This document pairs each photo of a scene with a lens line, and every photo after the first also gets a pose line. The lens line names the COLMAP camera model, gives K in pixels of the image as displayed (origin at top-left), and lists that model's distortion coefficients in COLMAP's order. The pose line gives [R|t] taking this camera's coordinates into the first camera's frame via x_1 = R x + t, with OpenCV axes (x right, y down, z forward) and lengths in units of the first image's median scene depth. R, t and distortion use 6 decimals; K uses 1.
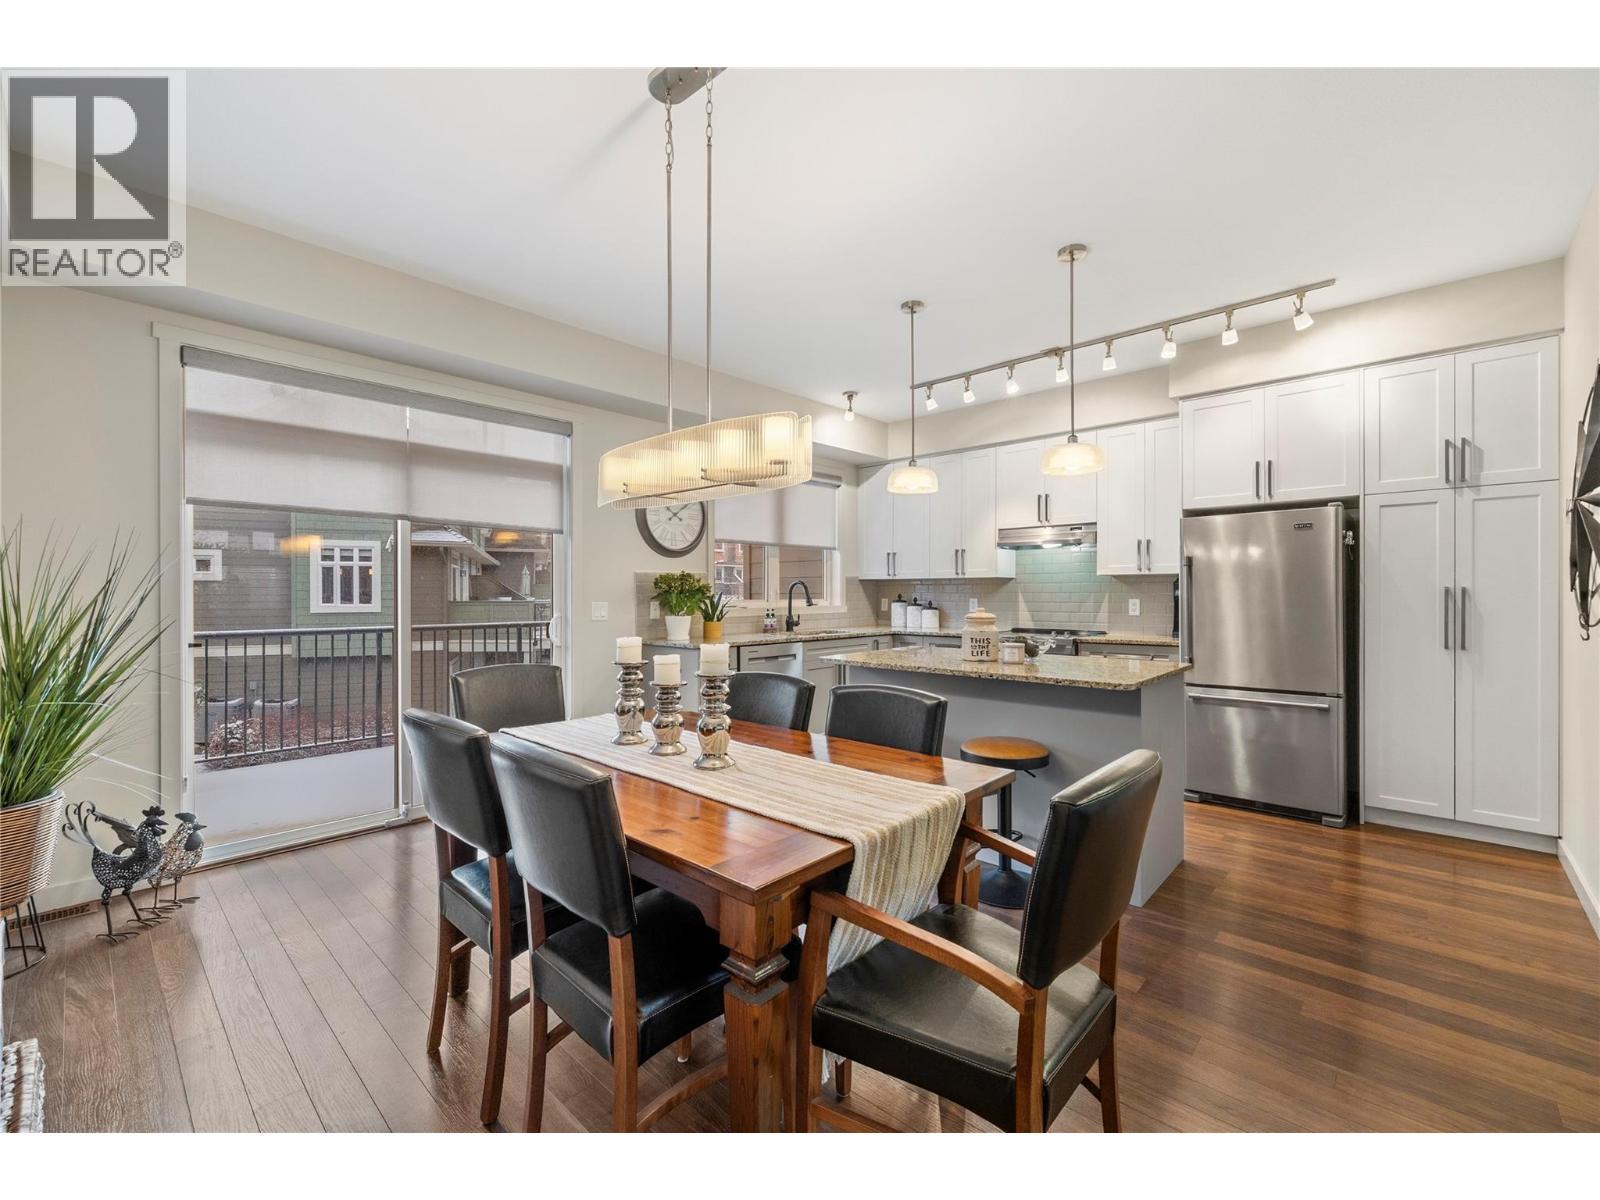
lens RADIAL K [[665.3, 0, 794.0], [0, 665.3, 595.0], [0, 0, 1]] dist [-0.000912, -0.000127]
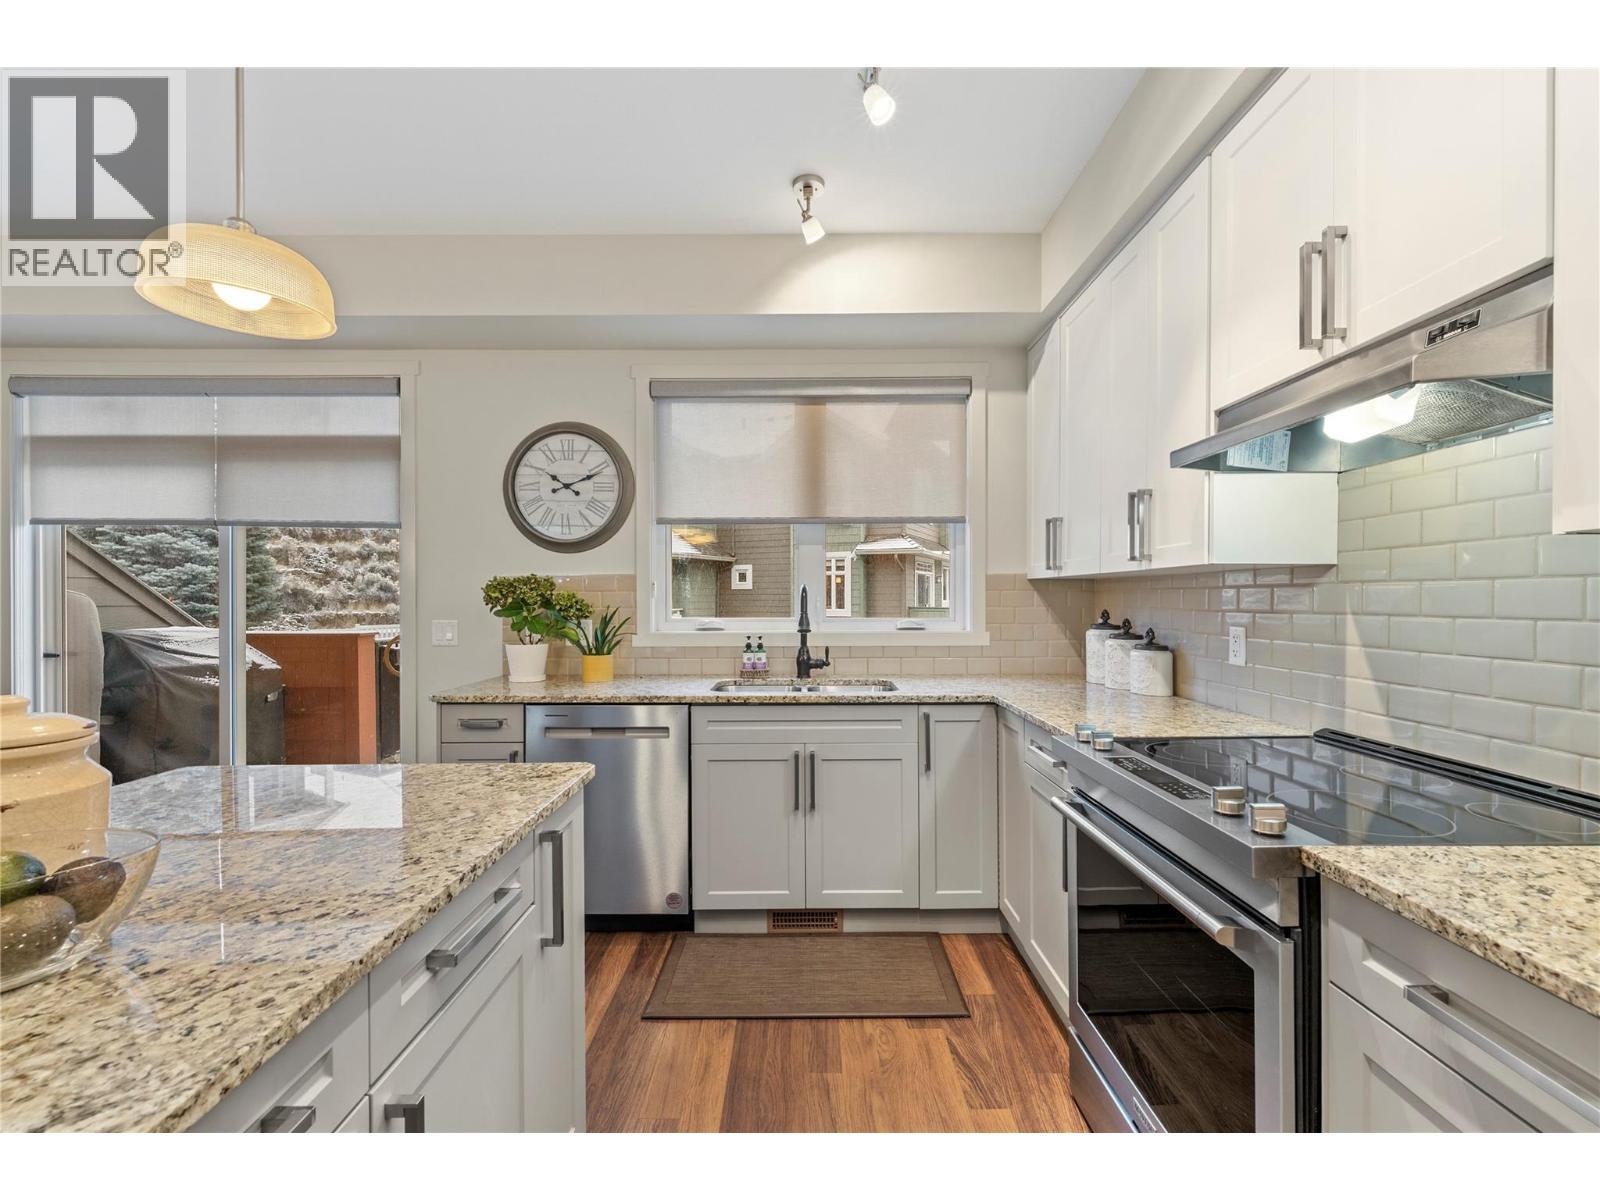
lens RADIAL K [[665.3, 0, 814.4], [0, 665.3, 598.6], [0, 0, 1]] dist [-0.000912, -0.000127]
pose [[0.691021, 0.000309, -0.722835, 0.424313], [-0.001112, 0.999999, -0.000635, -0.010691], [0.722834, 0.001243, 0.691020, 0.677282]]
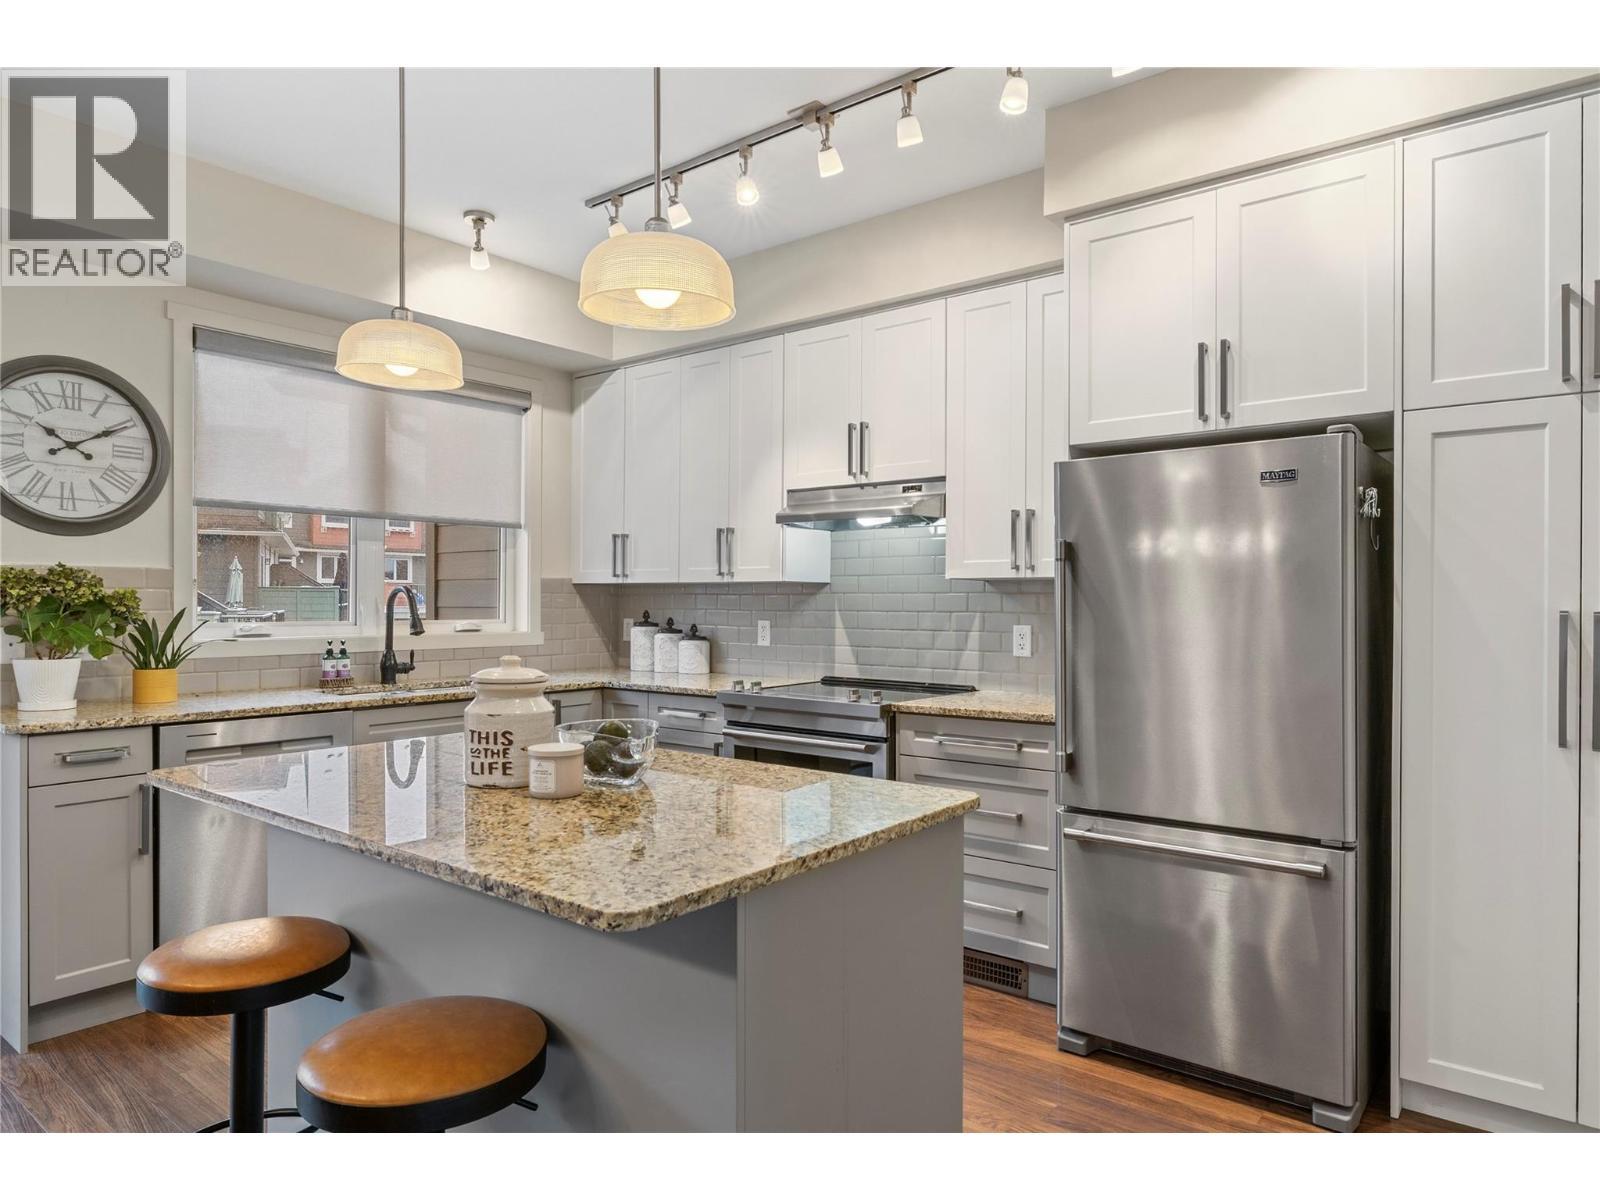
lens RADIAL K [[962.9, 0, 790.2], [0, 962.9, 605.4], [0, 0, 1]] dist [-0.003911, 0.000744]
pose [[0.996928, 0.005767, 0.078117, 0.263454], [-0.005818, 0.999983, 0.000431, -0.008673], [-0.078113, -0.000884, 0.996944, 0.252414]]
